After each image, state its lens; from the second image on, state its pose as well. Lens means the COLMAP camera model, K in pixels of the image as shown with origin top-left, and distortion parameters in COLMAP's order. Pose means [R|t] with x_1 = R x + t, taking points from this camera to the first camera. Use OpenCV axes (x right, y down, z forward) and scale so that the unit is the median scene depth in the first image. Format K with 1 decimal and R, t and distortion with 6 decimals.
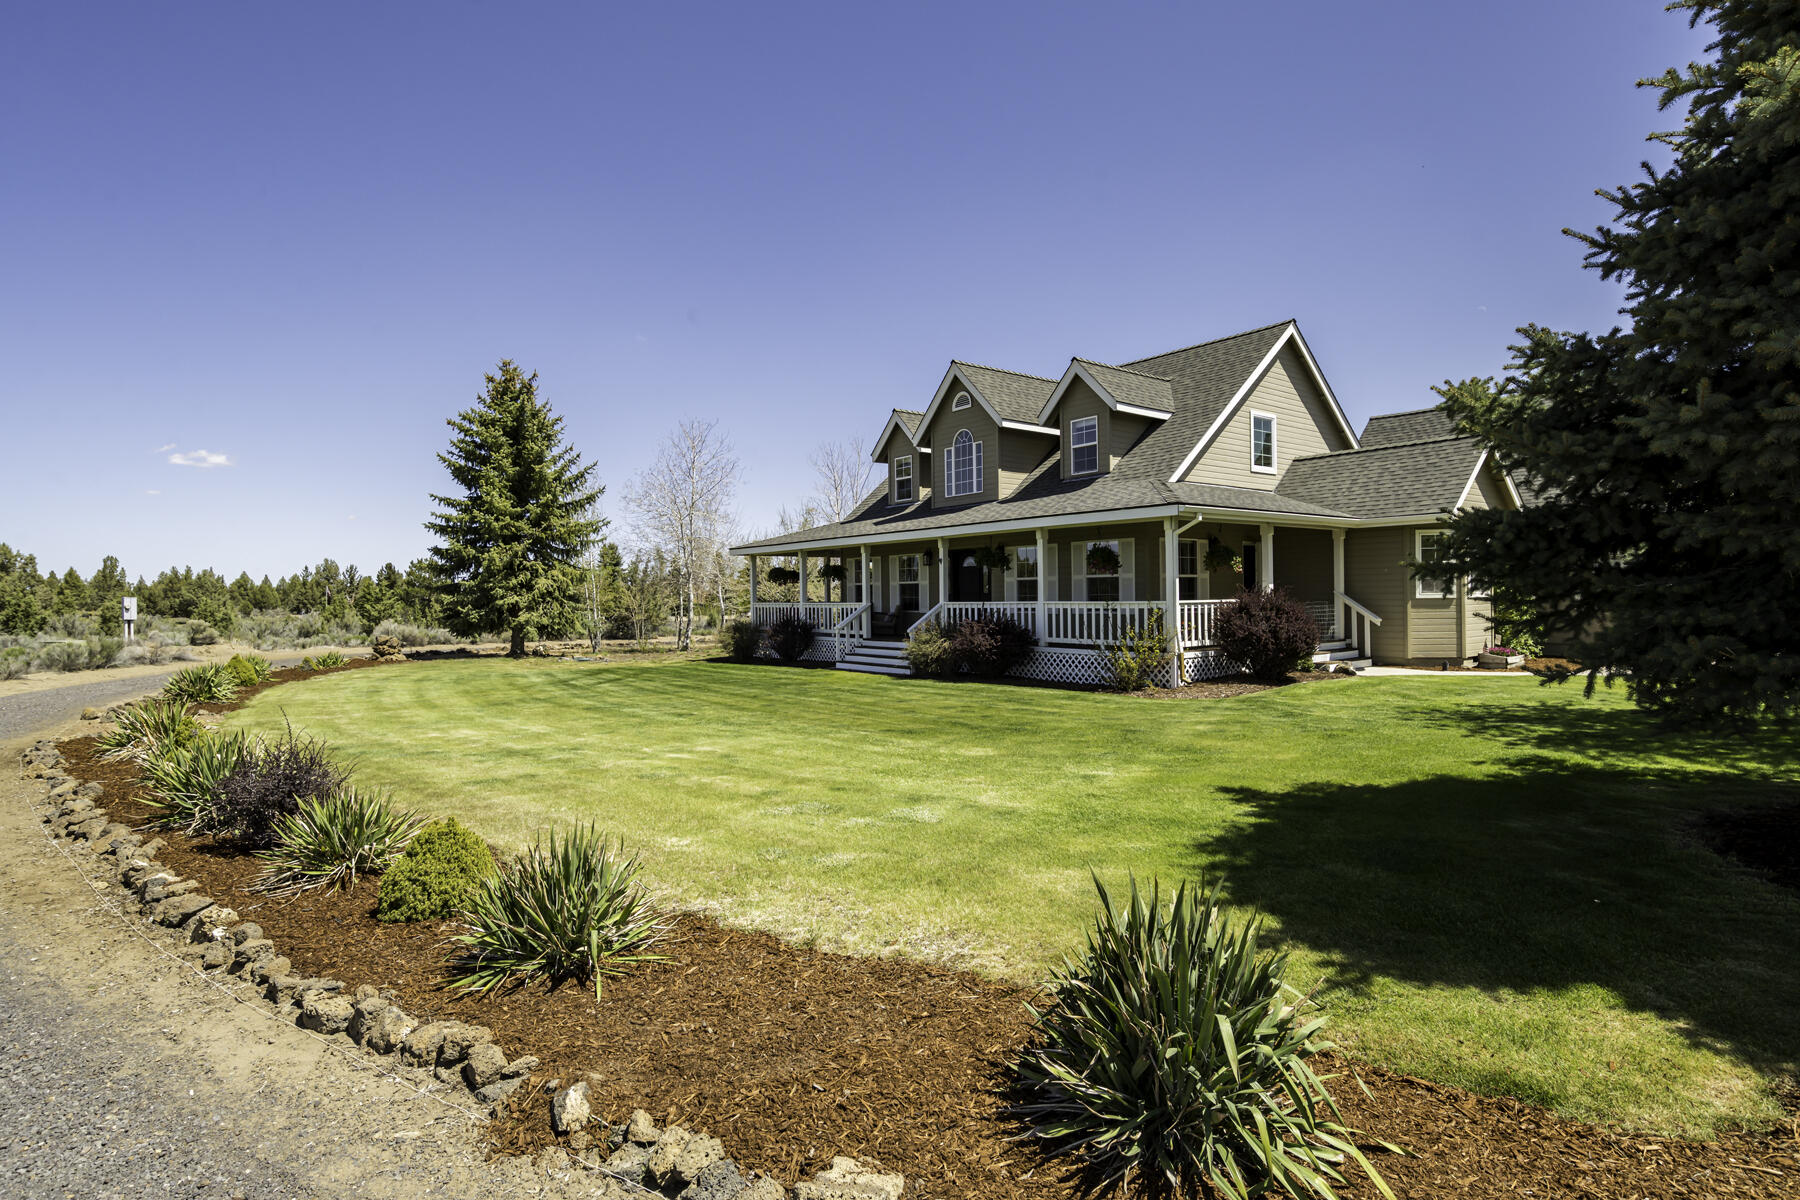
lens RADIAL K [[928.5, 0, 937.7], [0, 928.5, 592.9], [0, 0, 1]] dist [-0.021457, 0.009252]
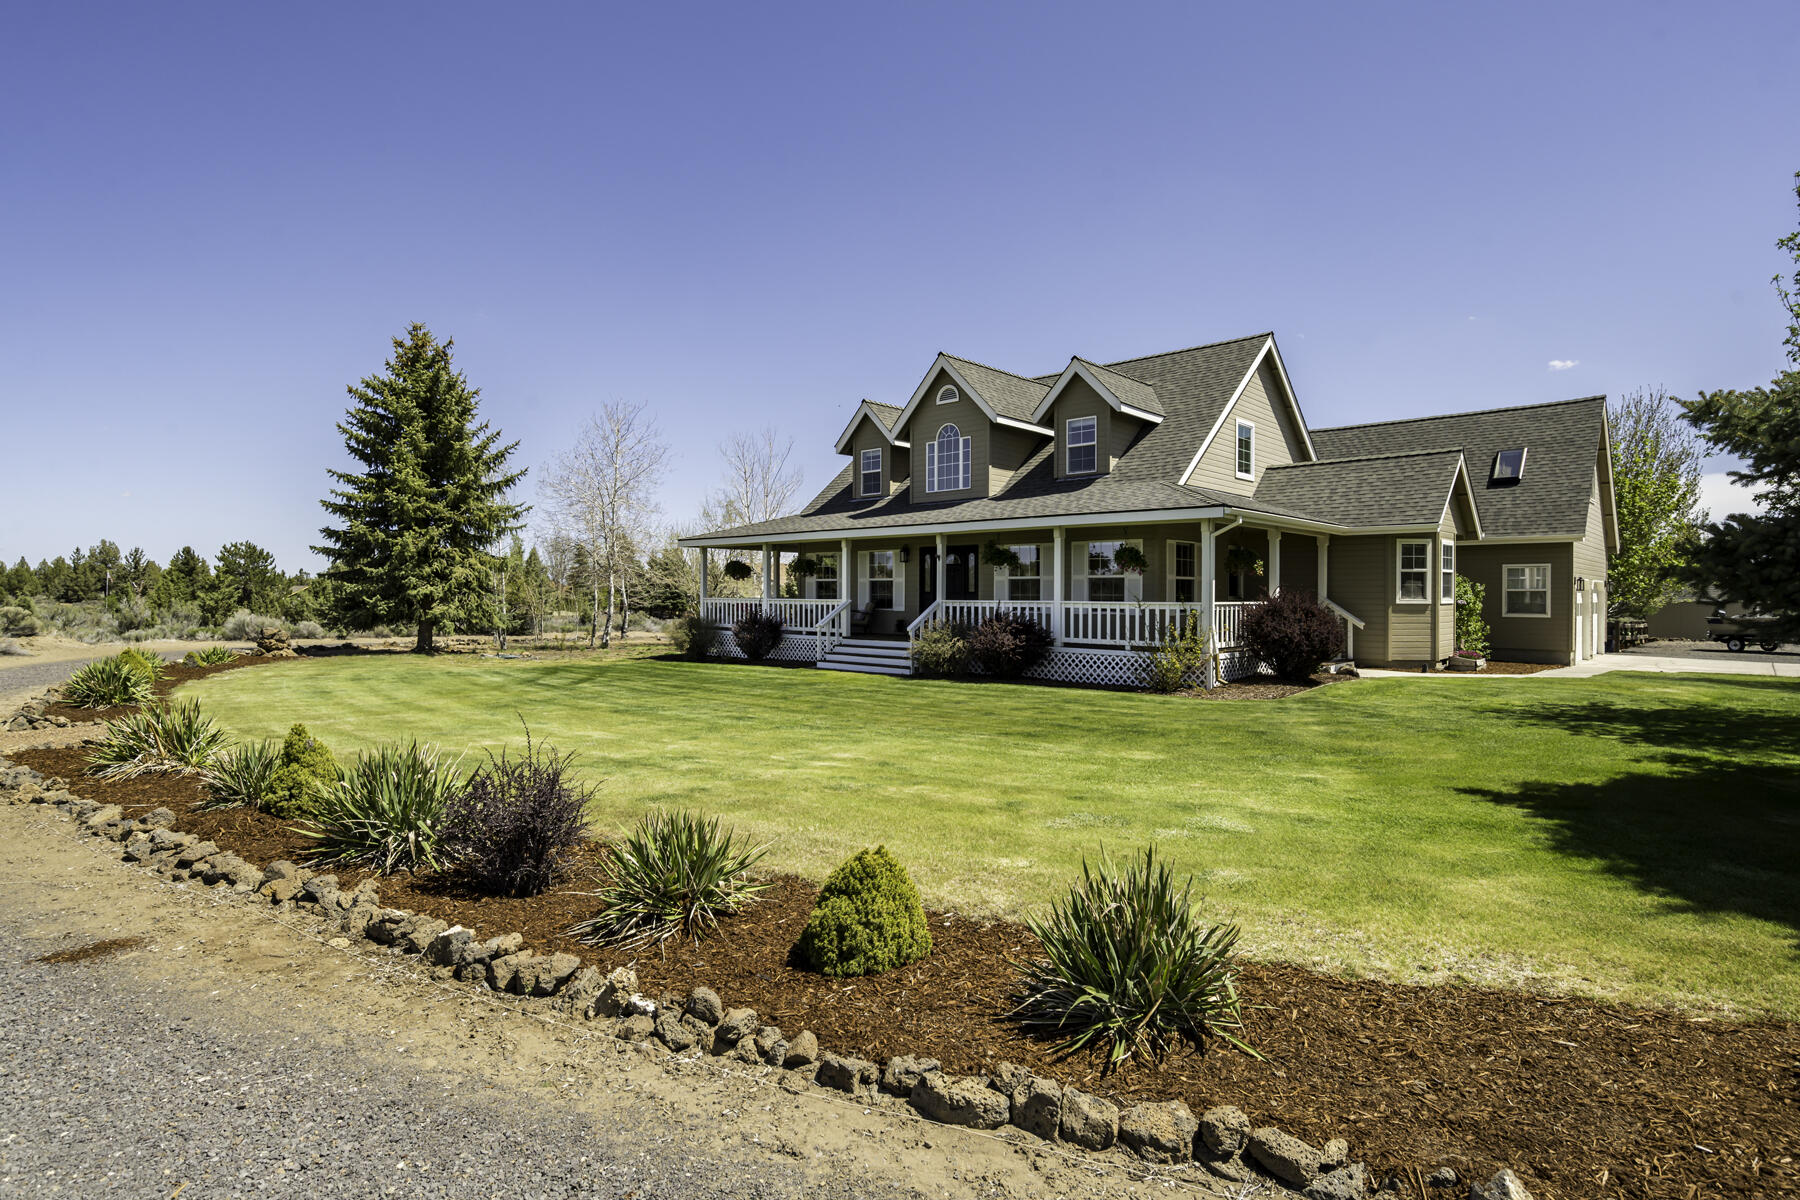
lens RADIAL K [[928.5, 0, 938.1], [0, 928.5, 595.0], [0, 0, 1]] dist [-0.021457, 0.009252]
pose [[0.986242, 0.017243, 0.164406, -0.148590], [-0.017616, 0.999844, 0.000813, 0.003705], [-0.164366, -0.003698, 0.986392, 0.039781]]
